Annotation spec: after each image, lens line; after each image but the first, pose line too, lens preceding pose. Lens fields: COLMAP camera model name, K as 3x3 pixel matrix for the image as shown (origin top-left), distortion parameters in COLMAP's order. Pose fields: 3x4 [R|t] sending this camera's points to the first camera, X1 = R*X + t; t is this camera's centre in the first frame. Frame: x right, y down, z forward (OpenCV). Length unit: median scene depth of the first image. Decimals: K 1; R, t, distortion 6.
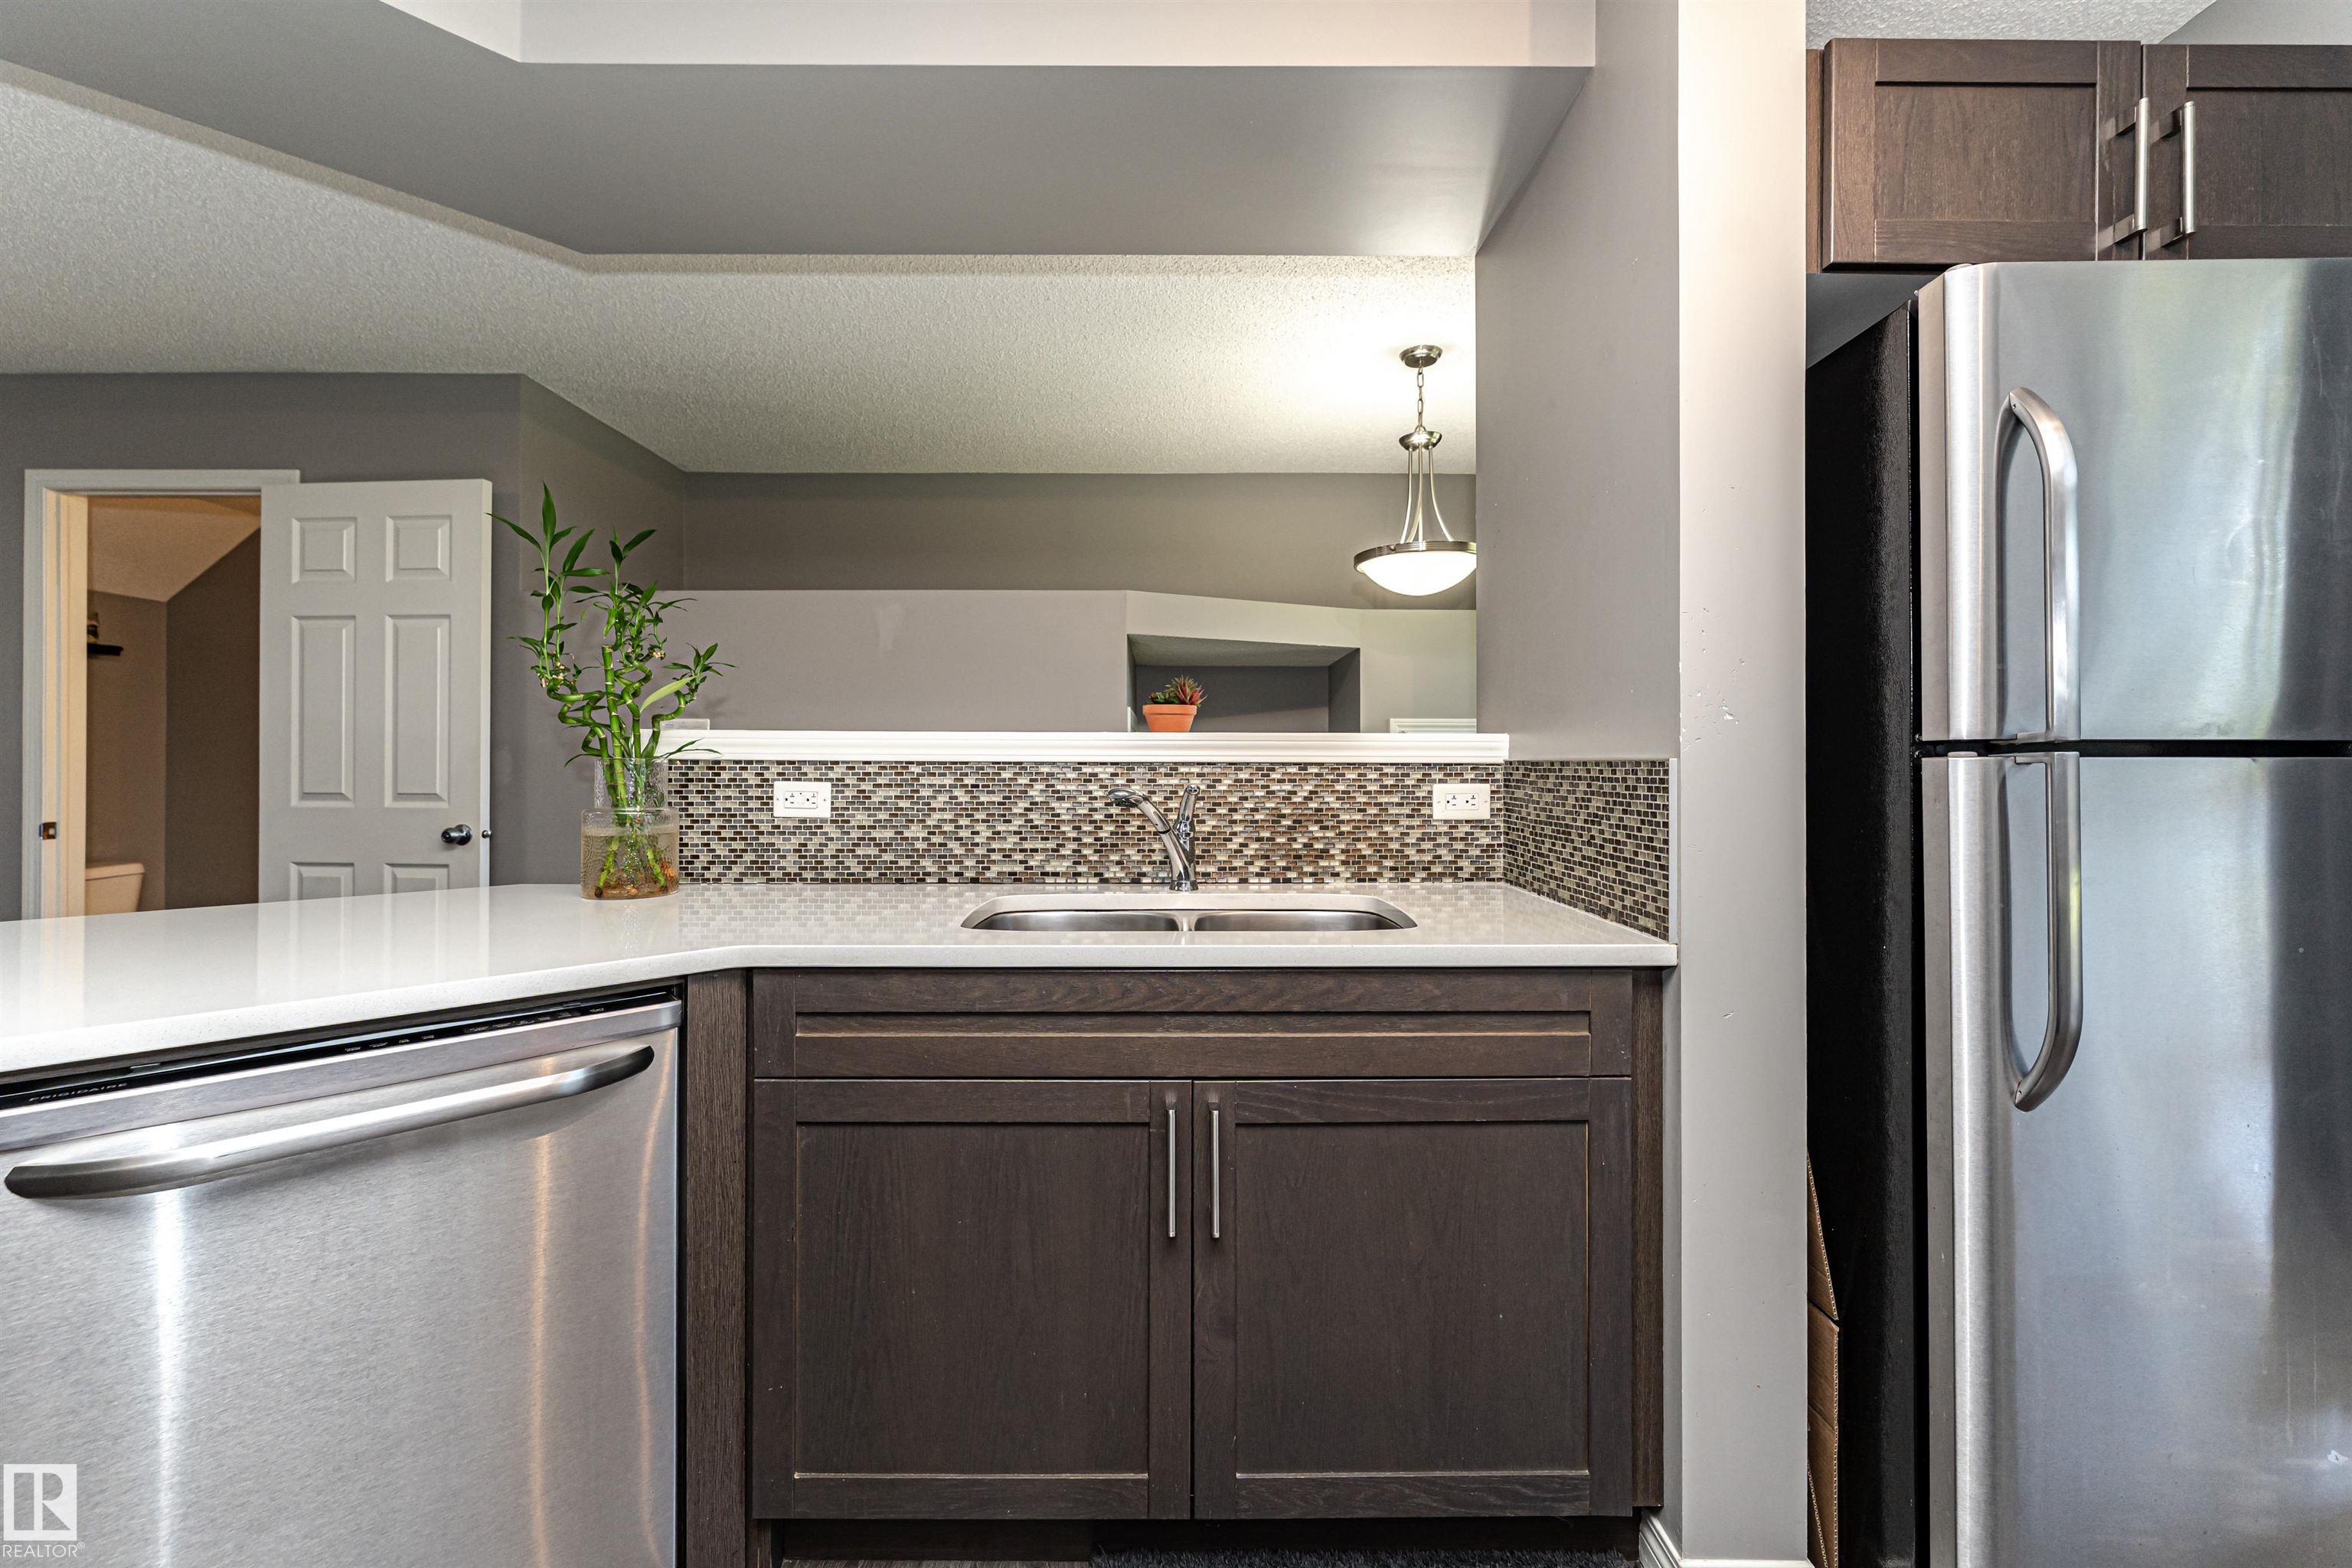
lens RADIAL K [[945.6, 0, 1148.6], [0, 945.6, 762.2], [0, 0, 1]] dist [-0.000779, 0.000036]
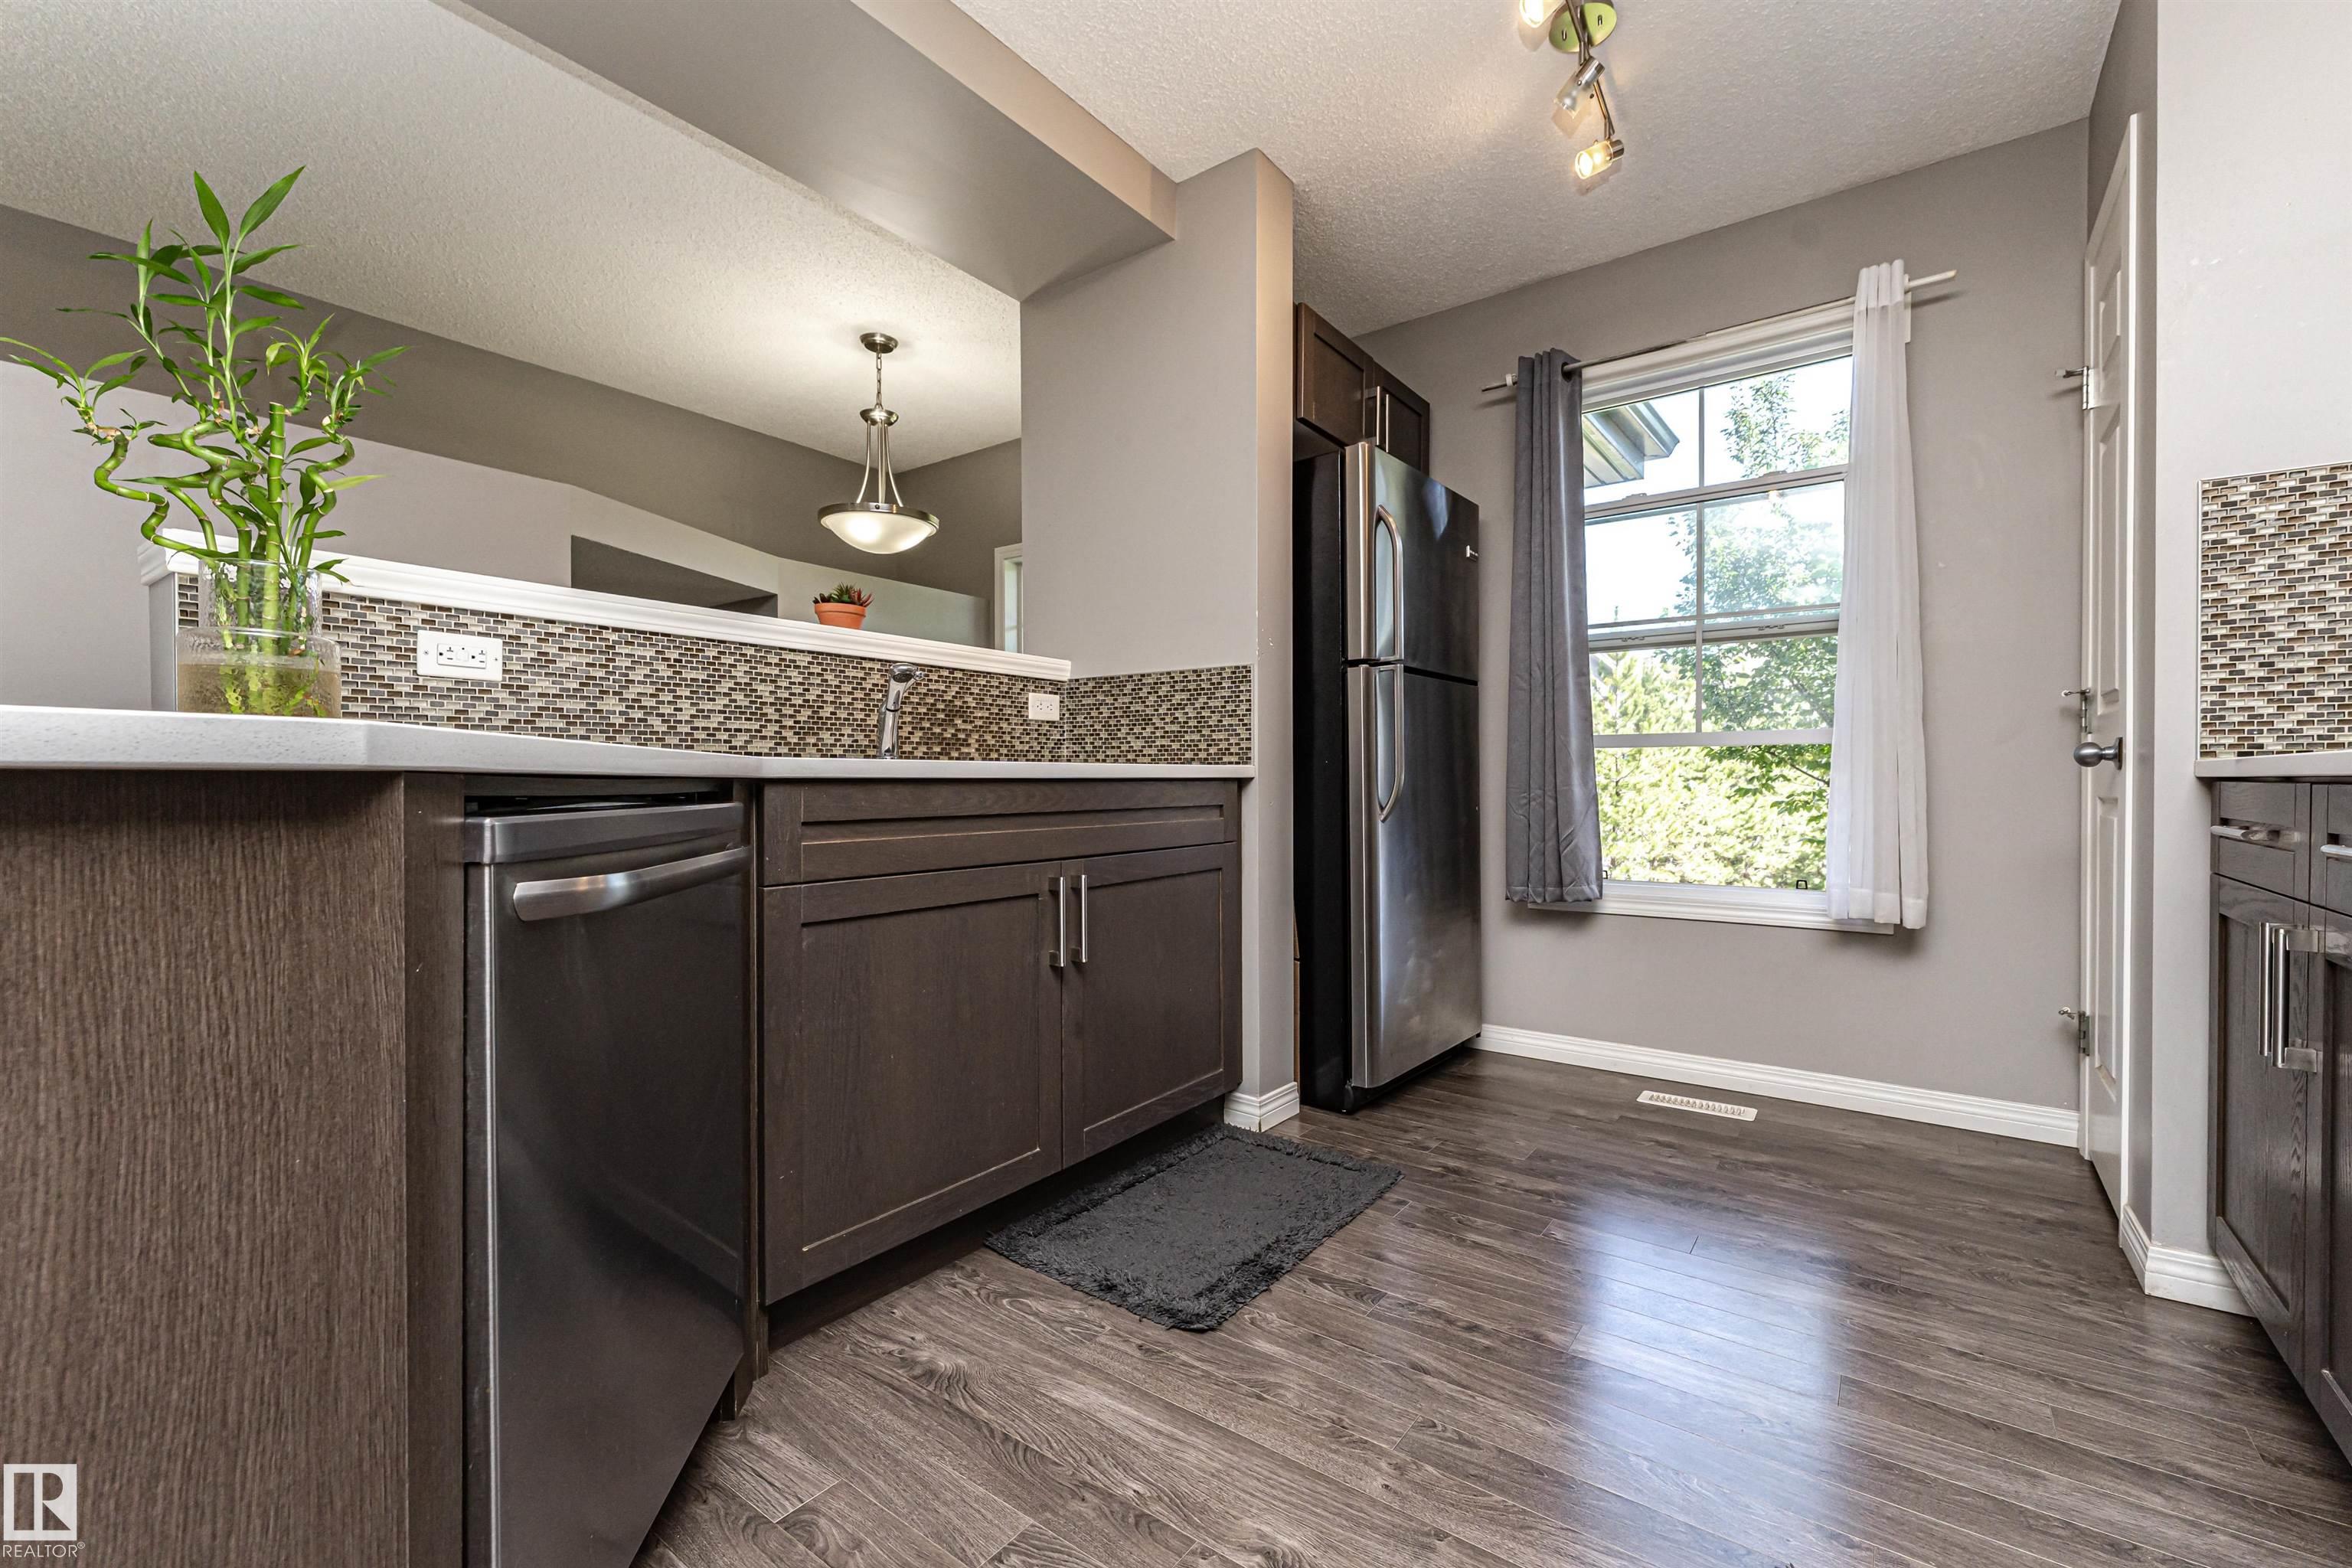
lens RADIAL K [[980.8, 0, 1213.3], [0, 980.8, 791.9], [0, 0, 1]] dist [0.001105, 0.000402]
pose [[0.575643, -0.009739, 0.817643, -0.687295], [-0.002118, 0.999908, 0.013401, 0.144099], [-0.817698, -0.009446, 0.575570, -0.019557]]
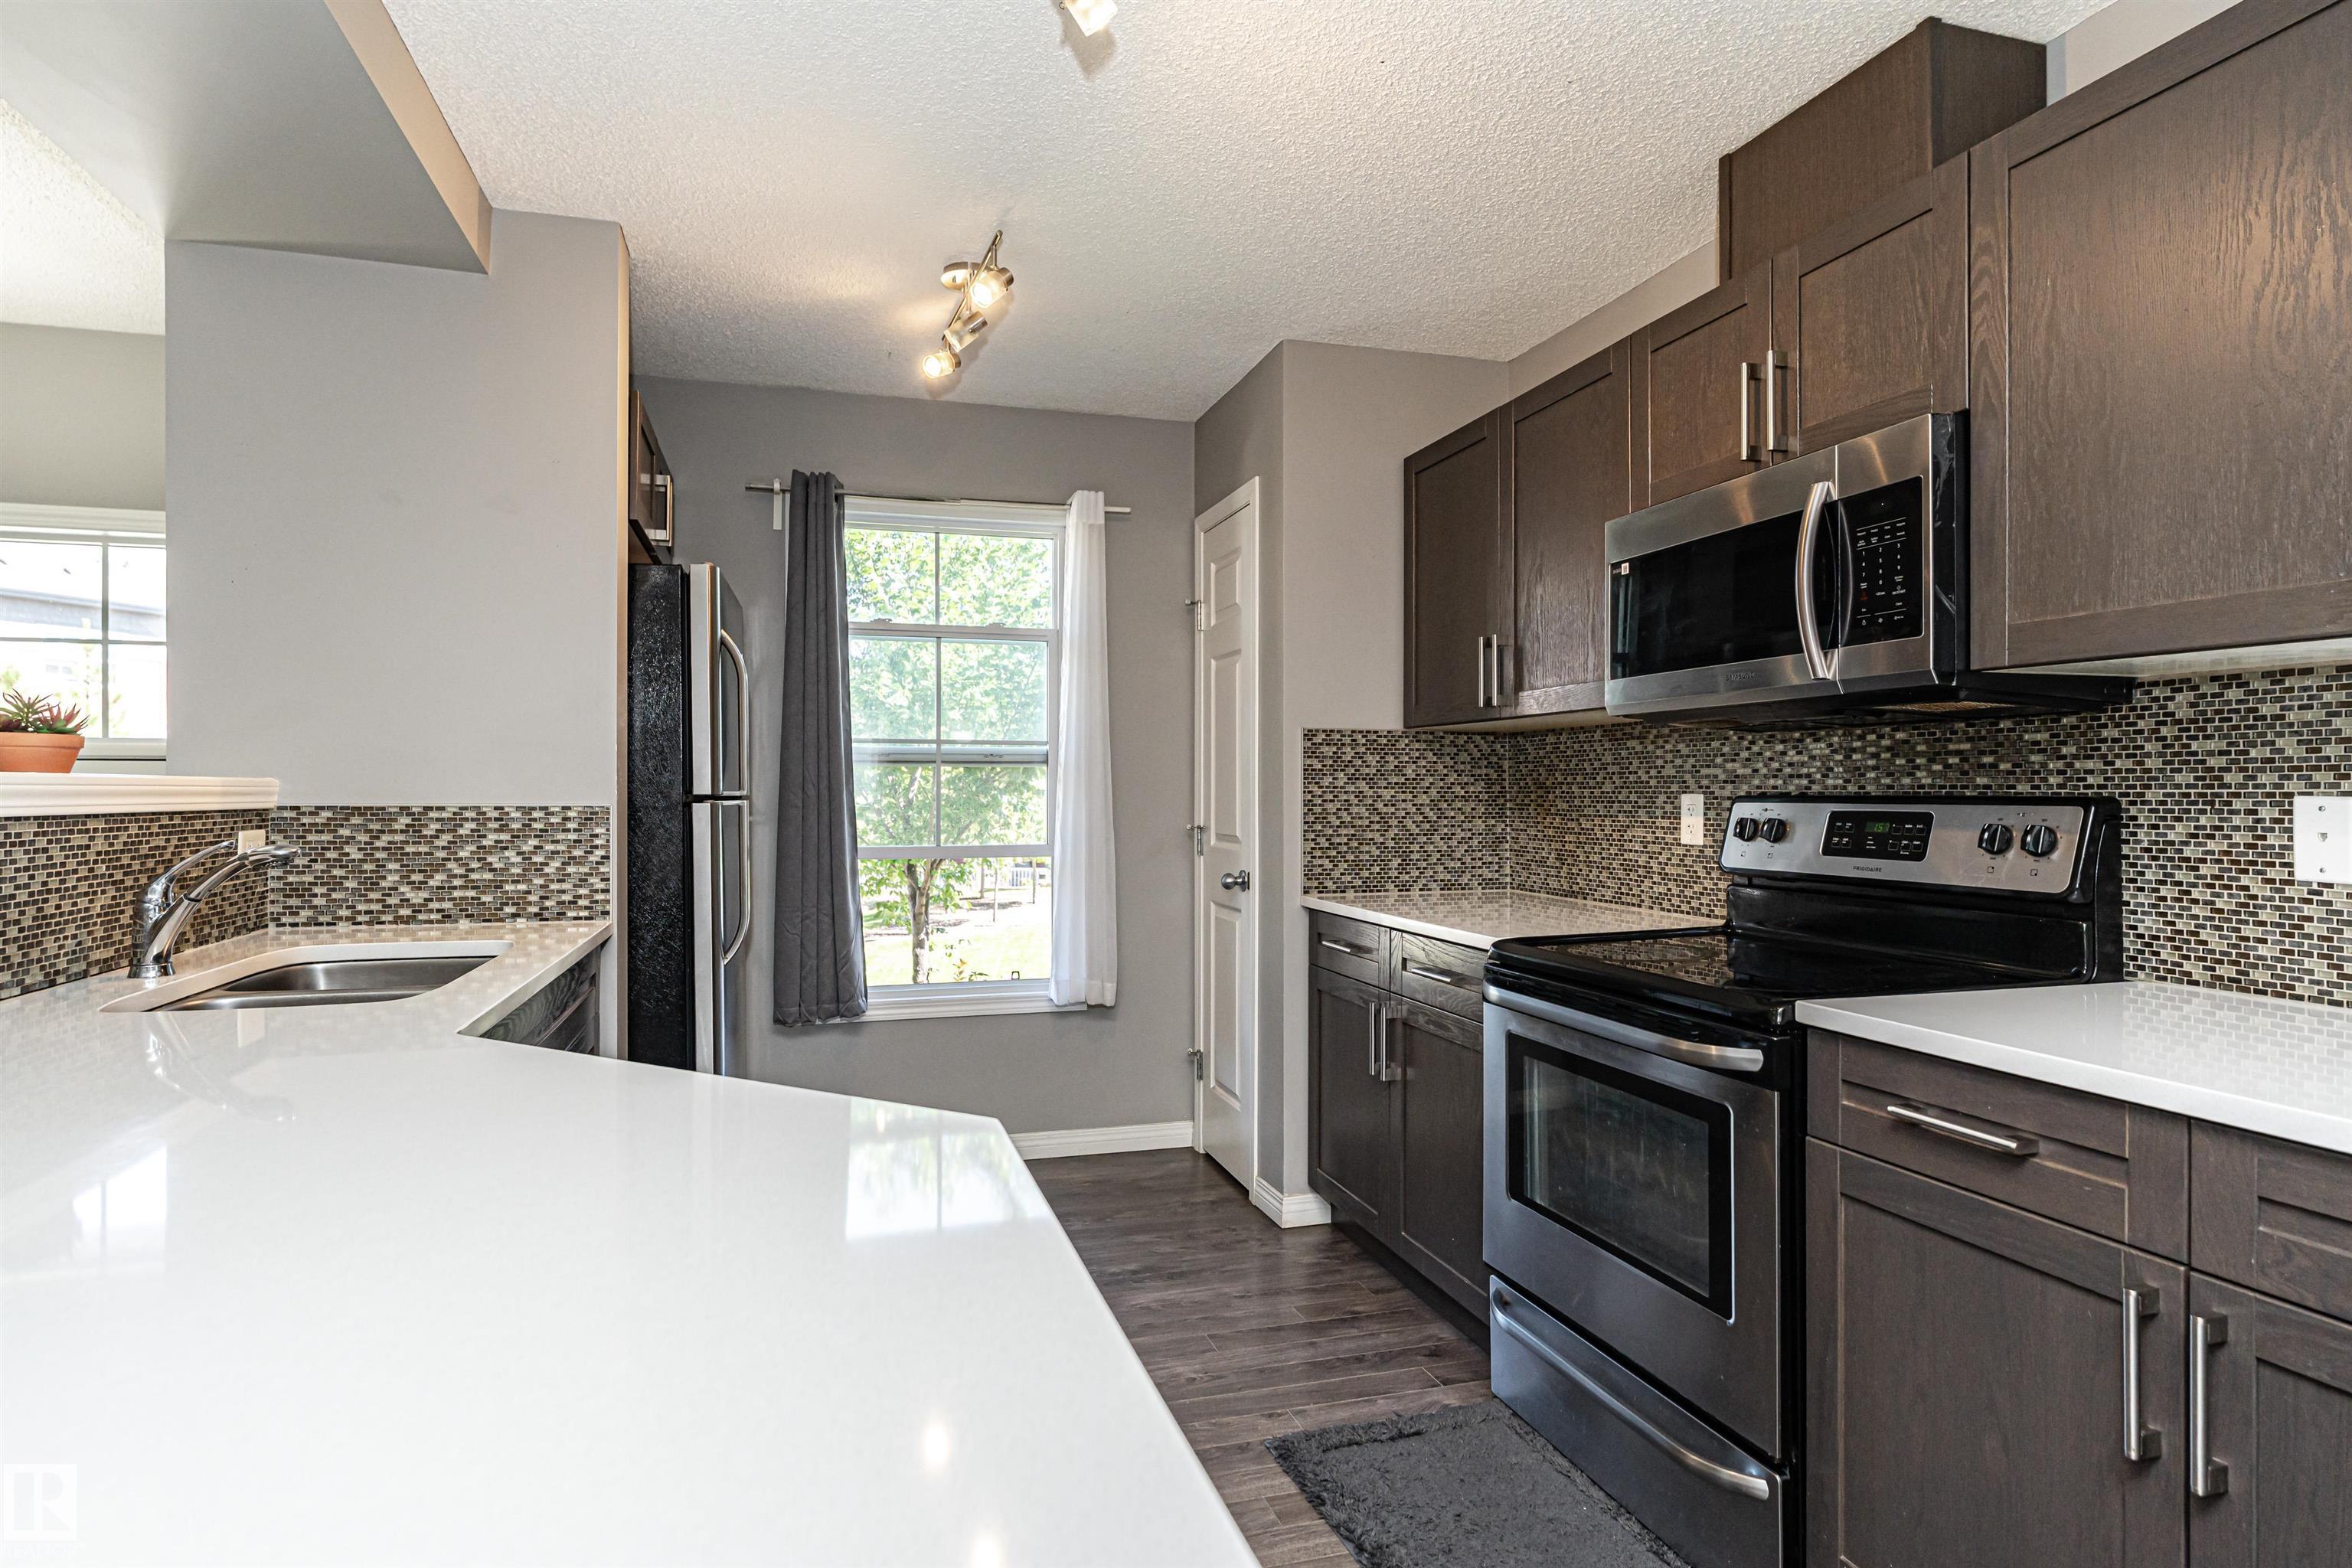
lens RADIAL K [[1253.5, 0, 1168.4], [0, 1253.5, 787.1], [0, 0, 1]] dist [0.004802, -0.002999]
pose [[-0.284730, -0.000259, 0.958608, -1.161402], [-0.004610, 0.999989, -0.001099, -0.024363], [-0.958597, -0.004732, -0.284728, 0.463075]]
